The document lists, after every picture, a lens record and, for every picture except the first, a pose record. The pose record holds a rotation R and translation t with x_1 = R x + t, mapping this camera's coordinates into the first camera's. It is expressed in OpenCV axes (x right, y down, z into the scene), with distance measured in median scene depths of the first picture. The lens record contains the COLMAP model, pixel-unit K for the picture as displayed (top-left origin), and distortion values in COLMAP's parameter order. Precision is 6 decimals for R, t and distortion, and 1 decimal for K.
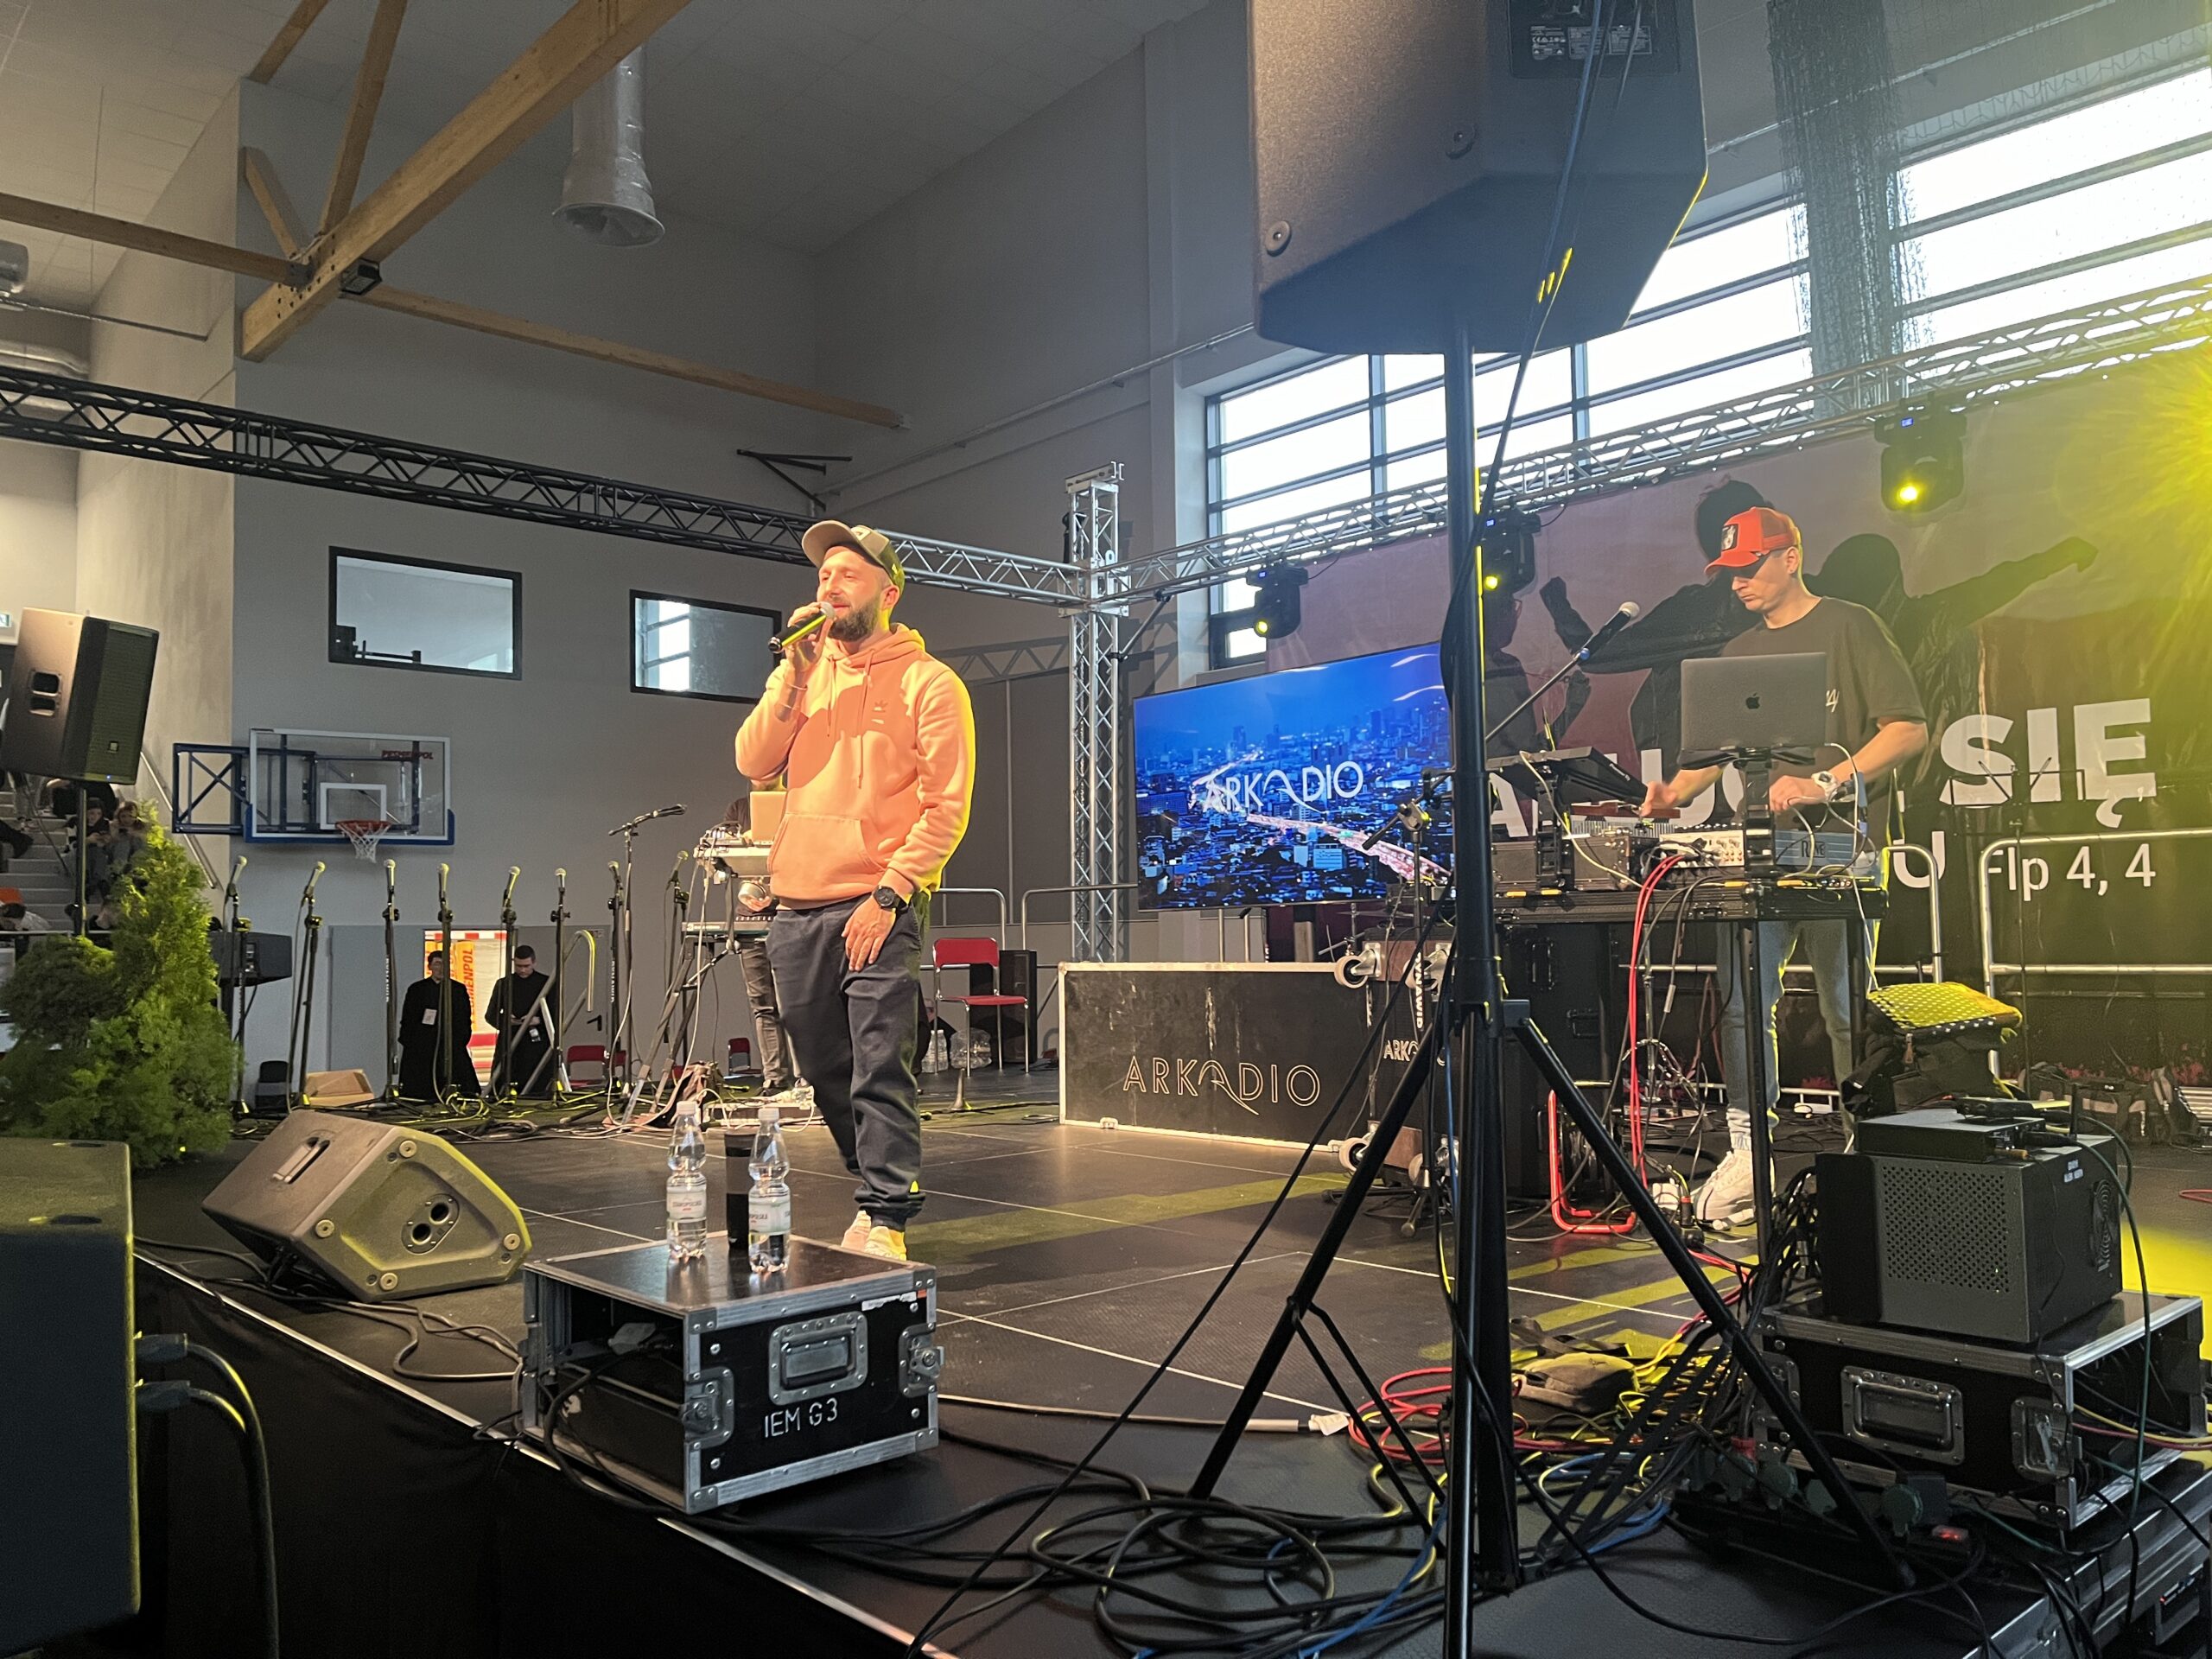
lens RADIAL K [[1670.7, 0, 1089.4], [0, 1670.7, 836.8], [0, 0, 1]] dist [0.068066, -0.080867]
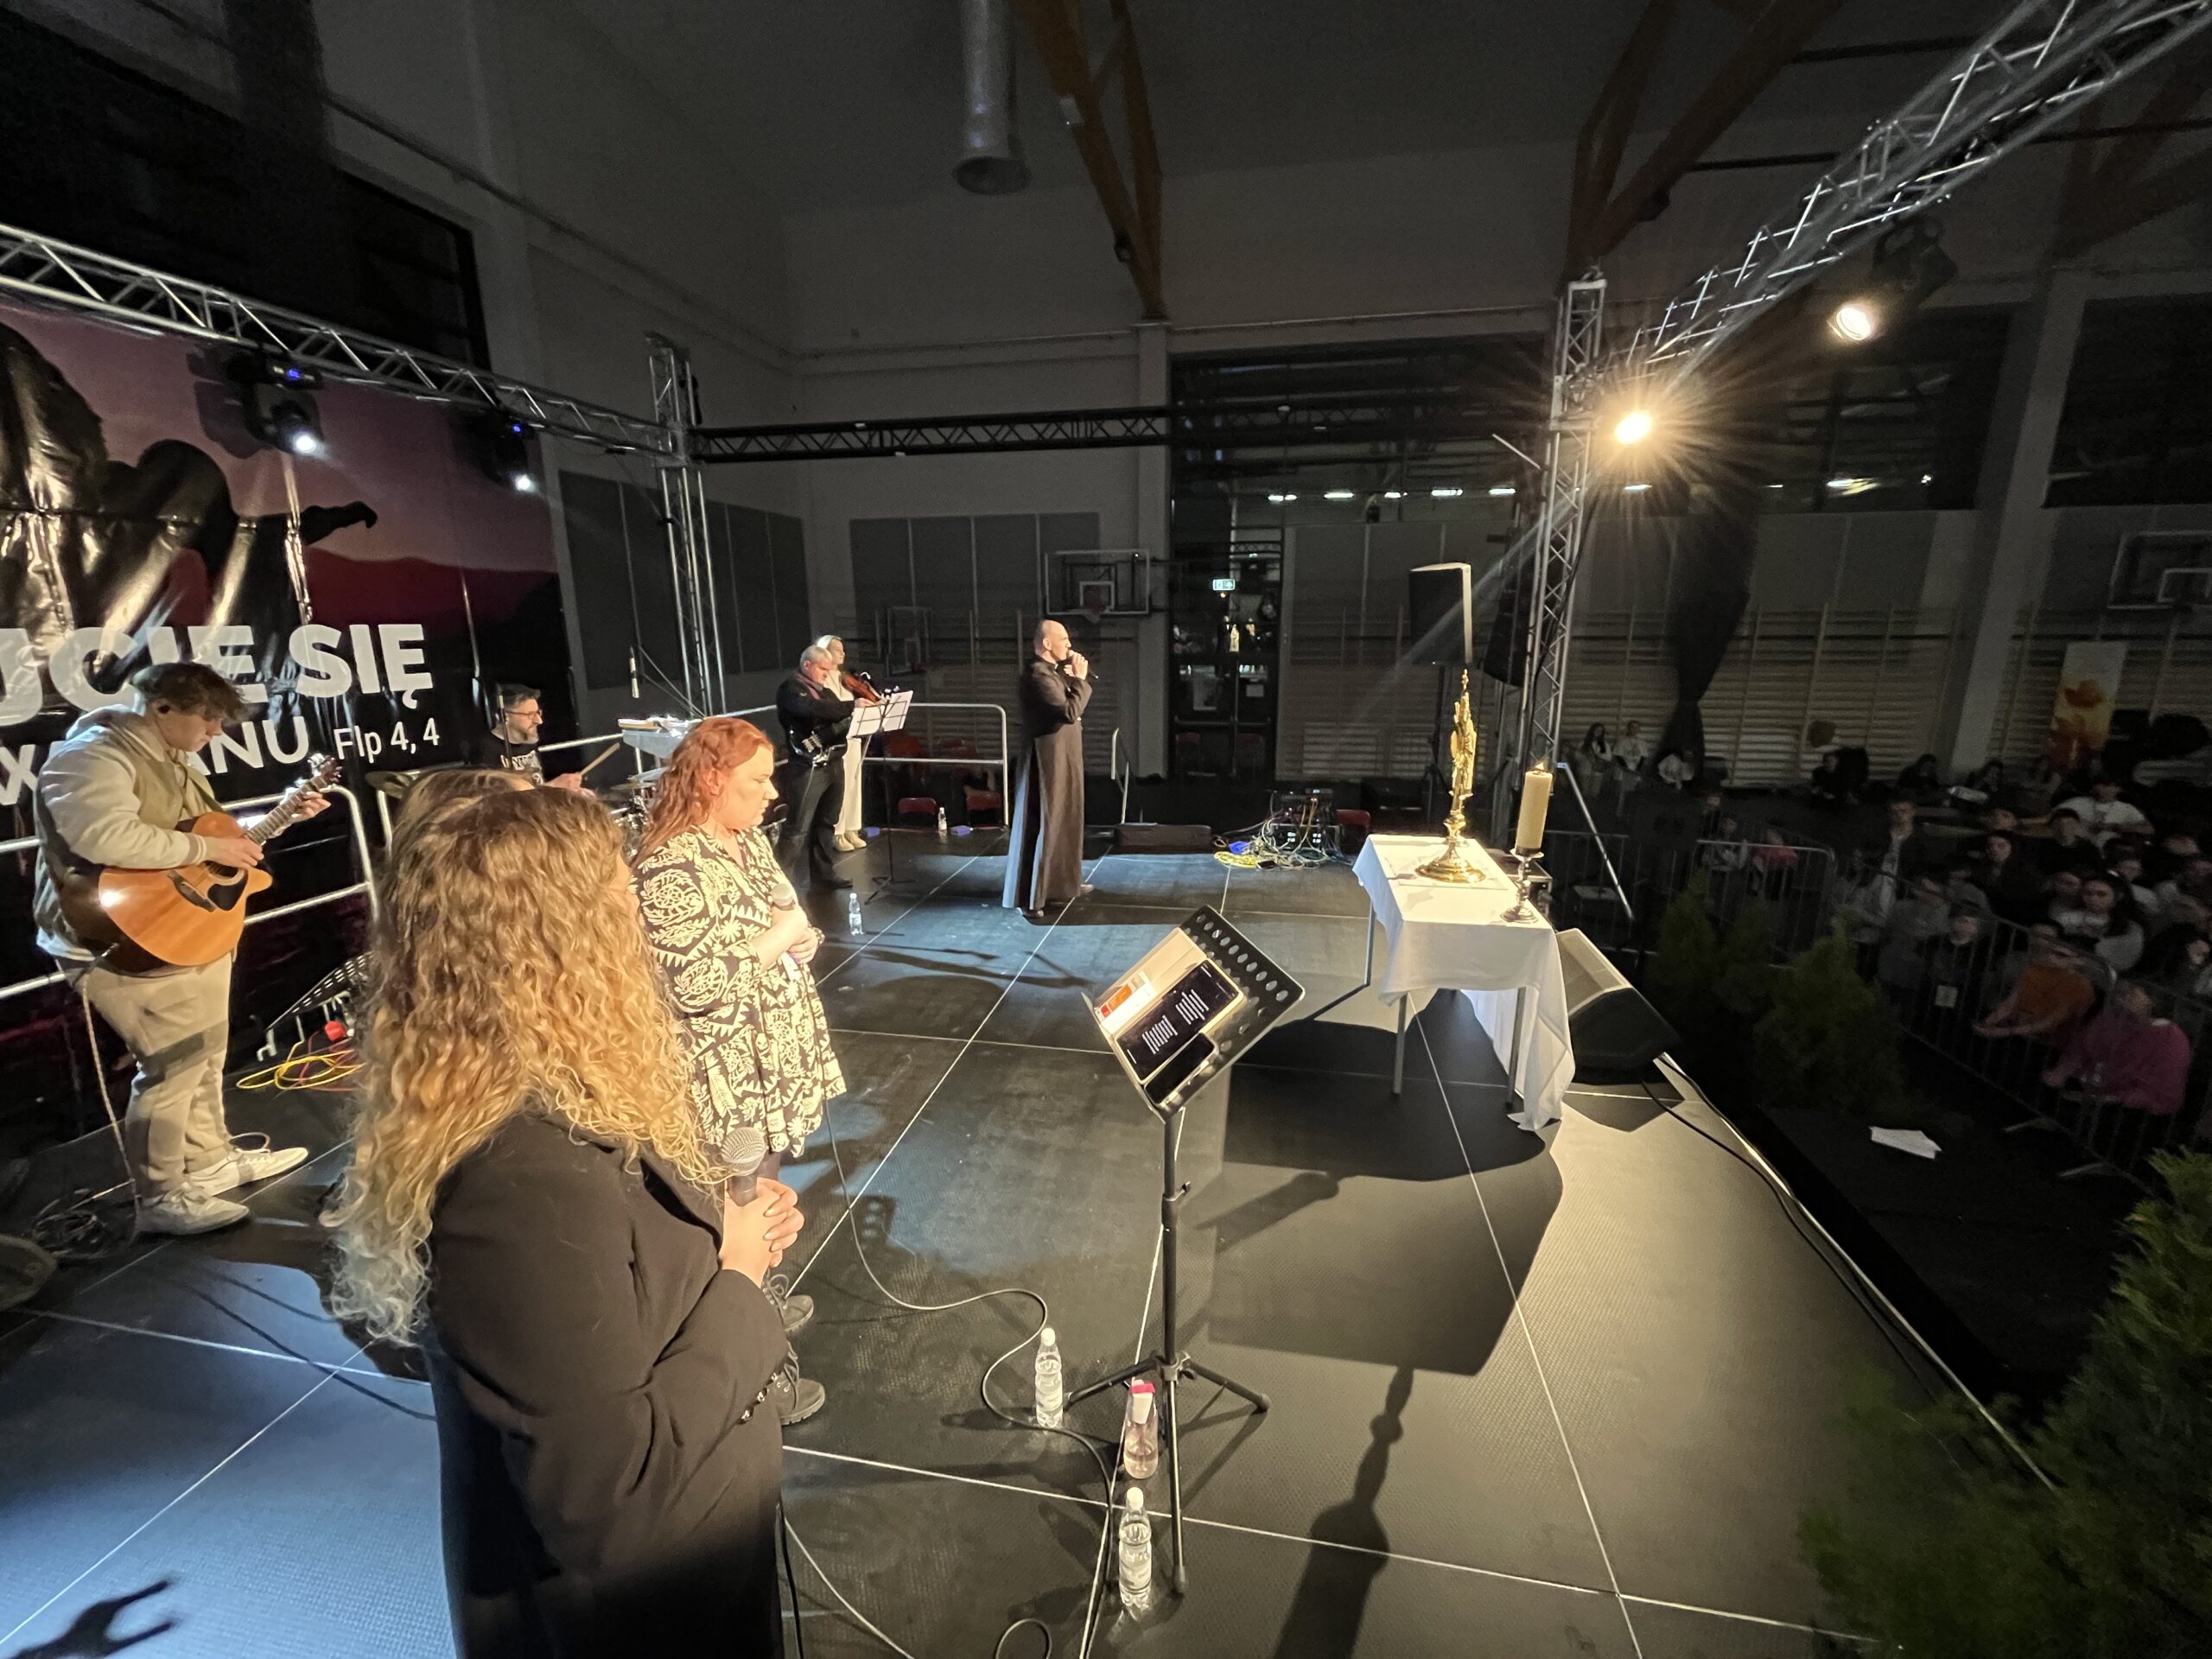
lens RADIAL K [[889.0, 0, 1100.3], [0, 889.0, 829.9], [0, 0, 1]] dist [-0.003400, 0.000316]
pose [[-0.602297, -0.157592, 0.782562, -0.321435], [-0.023637, 0.983411, 0.179846, -0.043587], [-0.797922, 0.089823, -0.596030, 0.758440]]
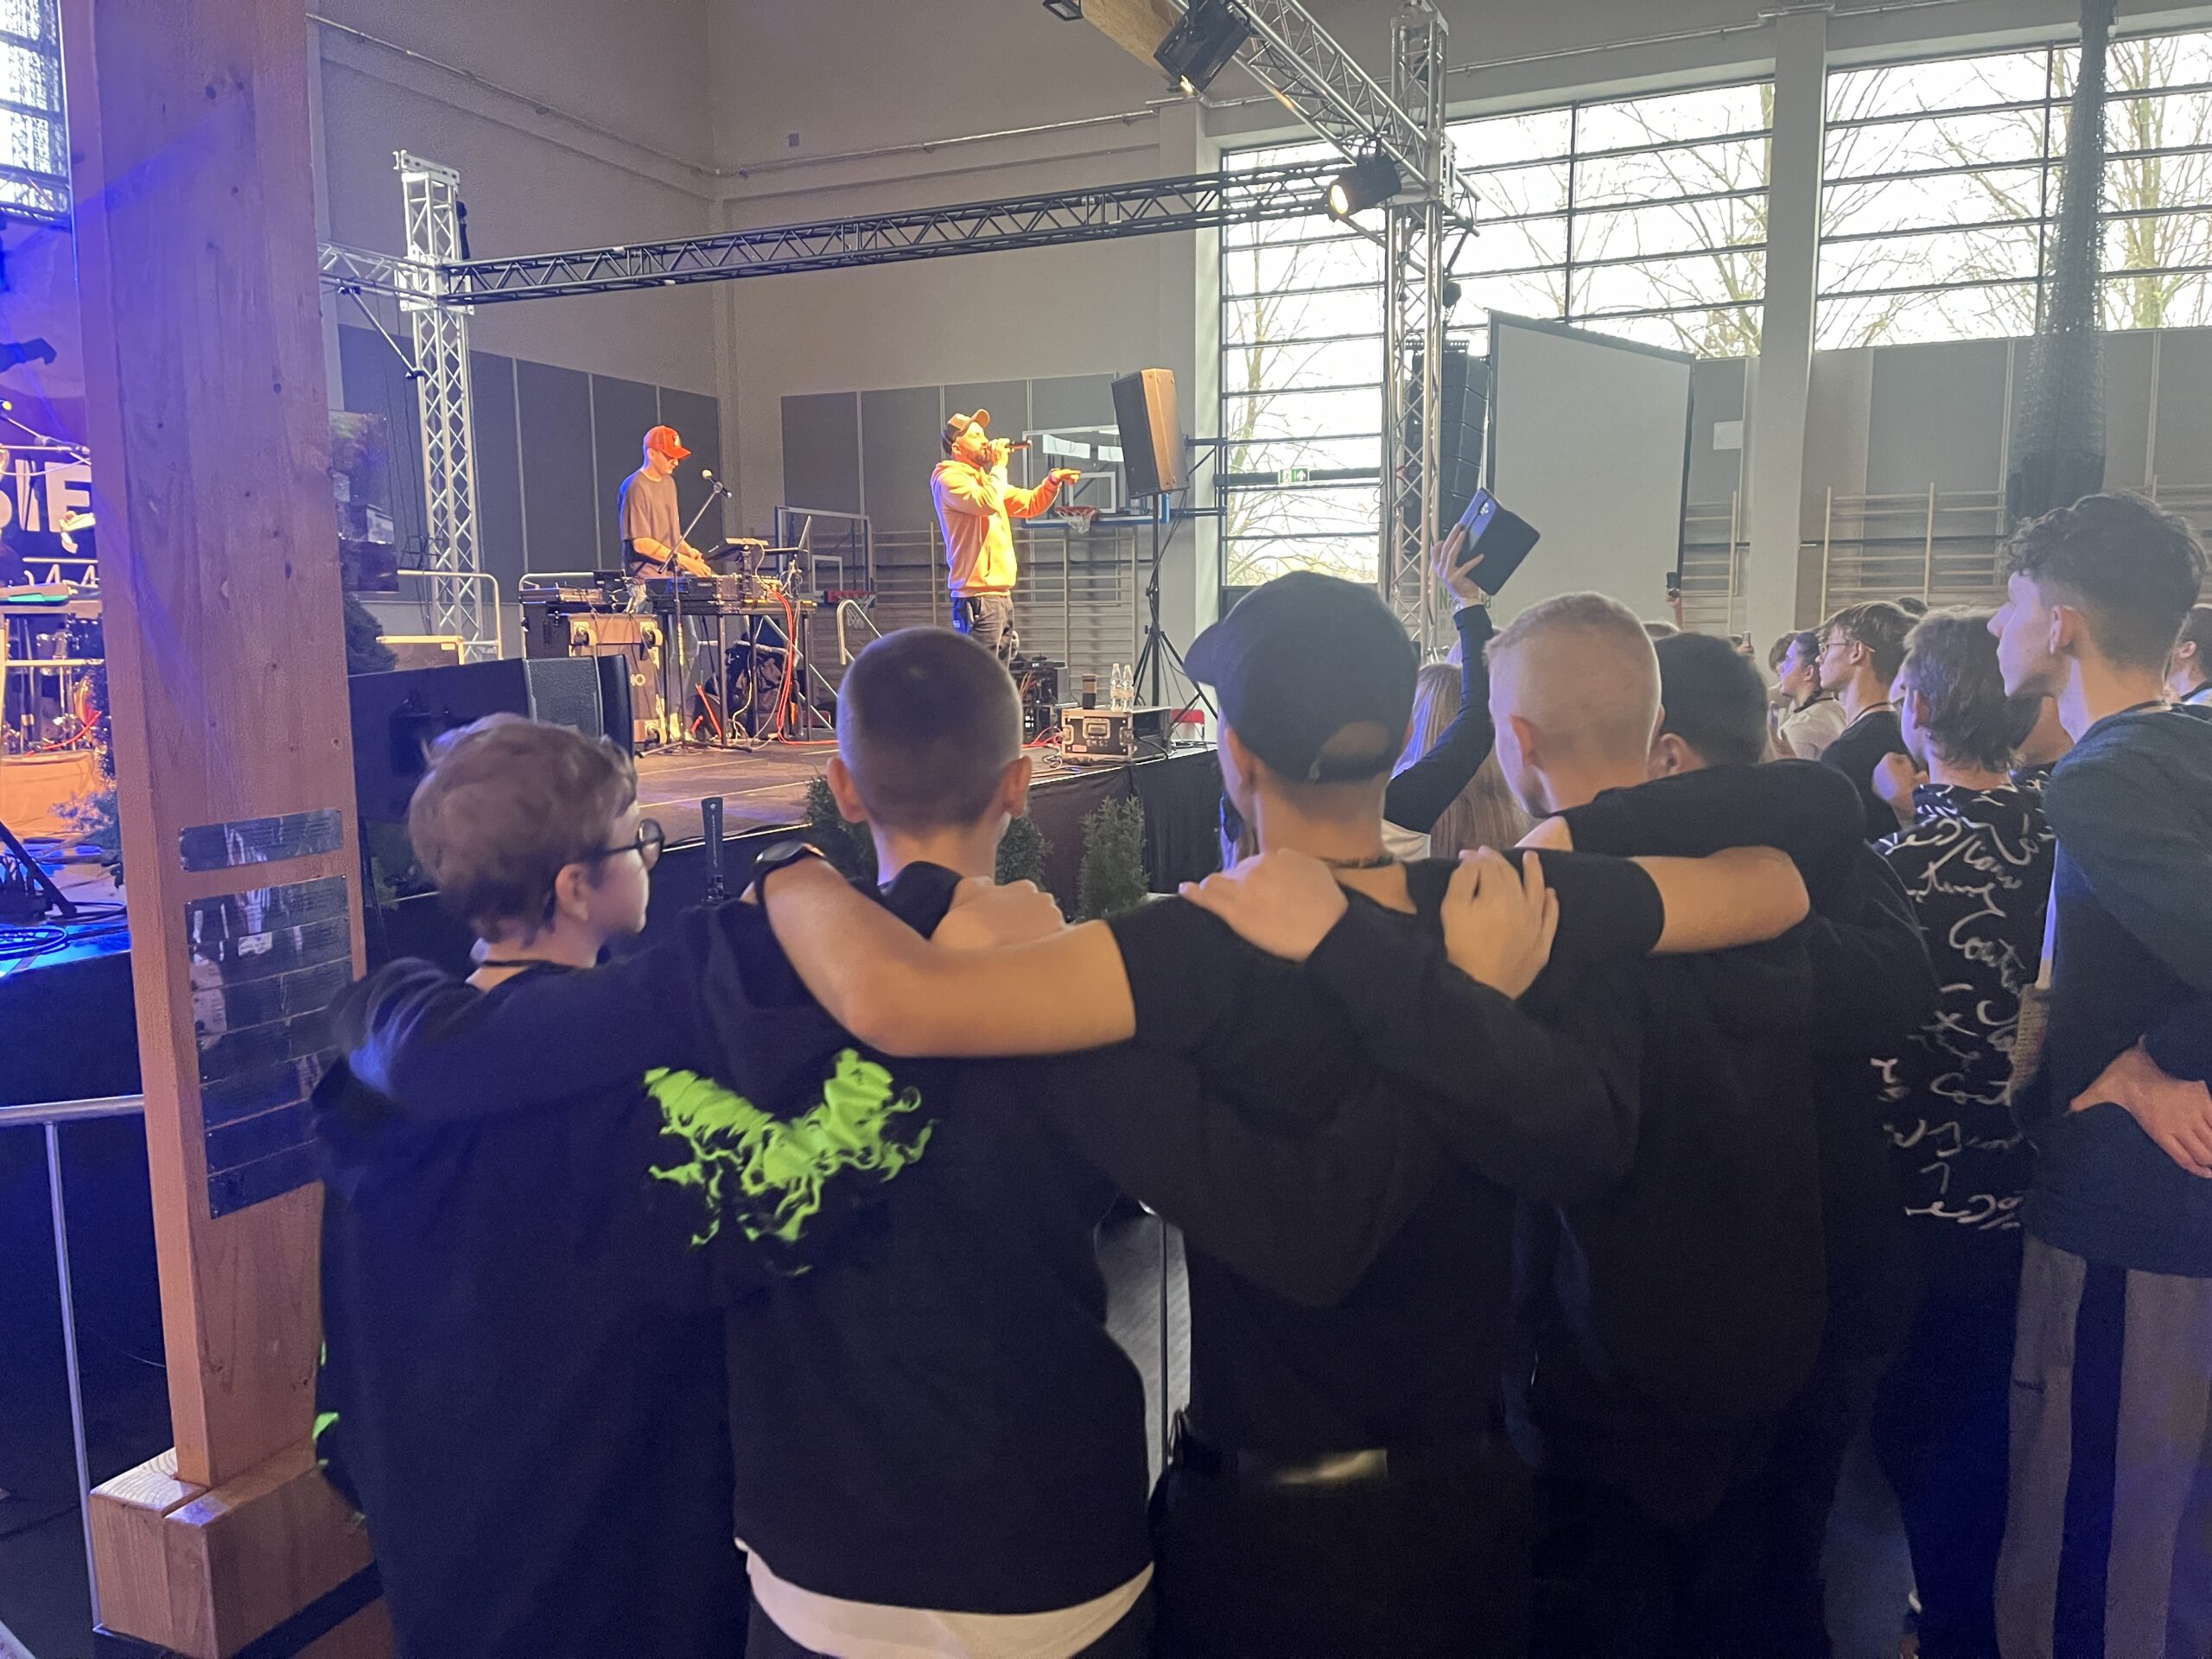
lens RADIAL K [[1670.7, 0, 1123.2], [0, 1670.7, 845.9], [0, 0, 1]] dist [0.068066, -0.080867]
pose [[-0.399543, -0.092385, 0.912047, -0.842376], [-0.038117, 0.995723, 0.084163, 0.068527], [-0.915922, -0.001137, -0.401356, 0.577074]]
